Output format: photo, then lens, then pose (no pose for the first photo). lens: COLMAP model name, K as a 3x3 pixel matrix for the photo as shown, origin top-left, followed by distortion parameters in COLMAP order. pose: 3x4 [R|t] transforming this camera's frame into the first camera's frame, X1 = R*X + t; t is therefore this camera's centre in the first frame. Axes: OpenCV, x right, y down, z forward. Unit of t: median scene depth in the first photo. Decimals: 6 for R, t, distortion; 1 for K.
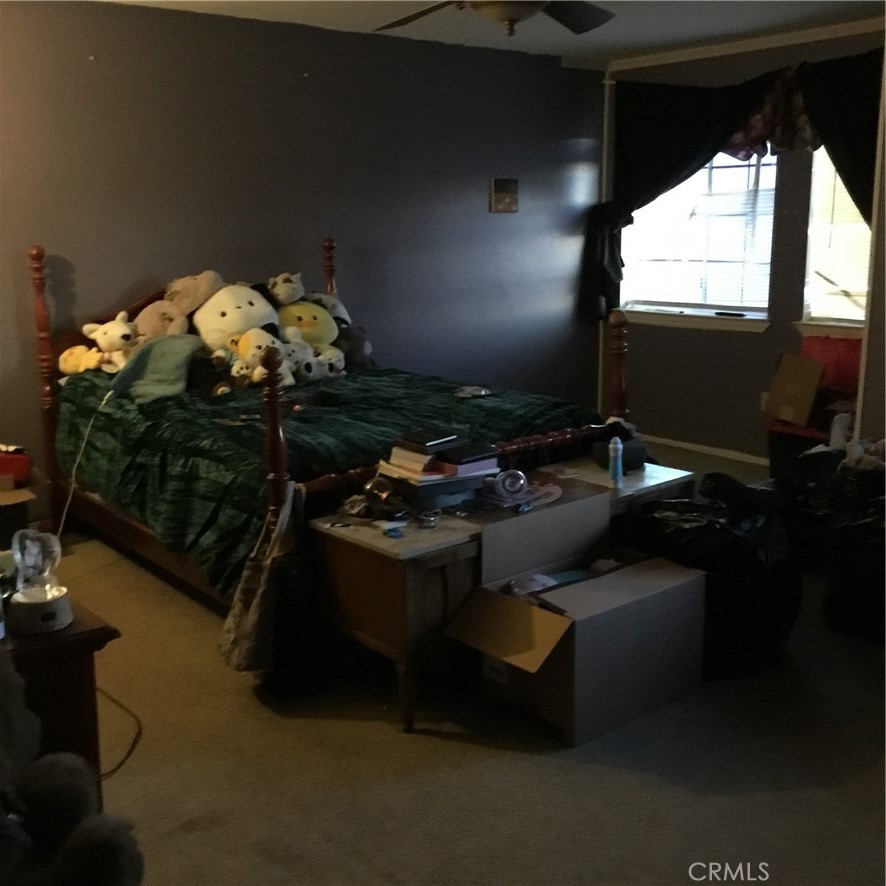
lens RADIAL K [[1059.1, 0, 432.9], [0, 1059.1, 445.3], [0, 0, 1]] dist [0.122531, -0.257968]
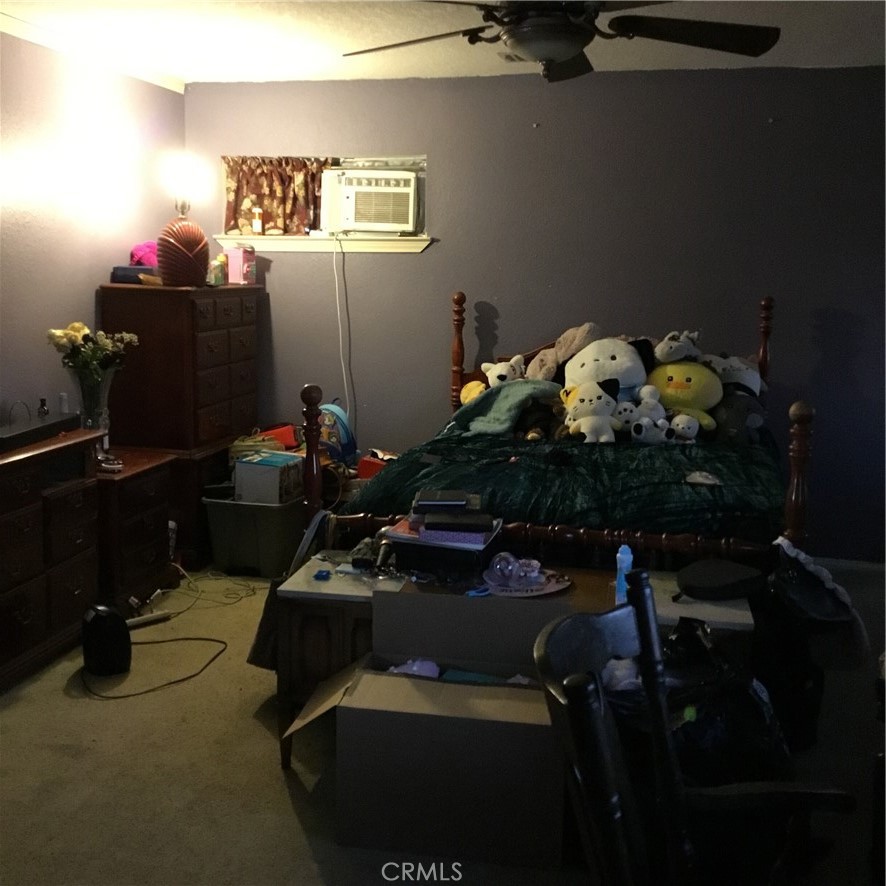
lens RADIAL K [[1059.1, 0, 432.9], [0, 1059.1, 445.3], [0, 0, 1]] dist [0.122531, -0.257968]
pose [[0.619726, 0.154705, -0.769420, 0.504288], [-0.191476, 0.980558, 0.042935, -0.065321], [0.761103, 0.120717, 0.637299, 0.261496]]
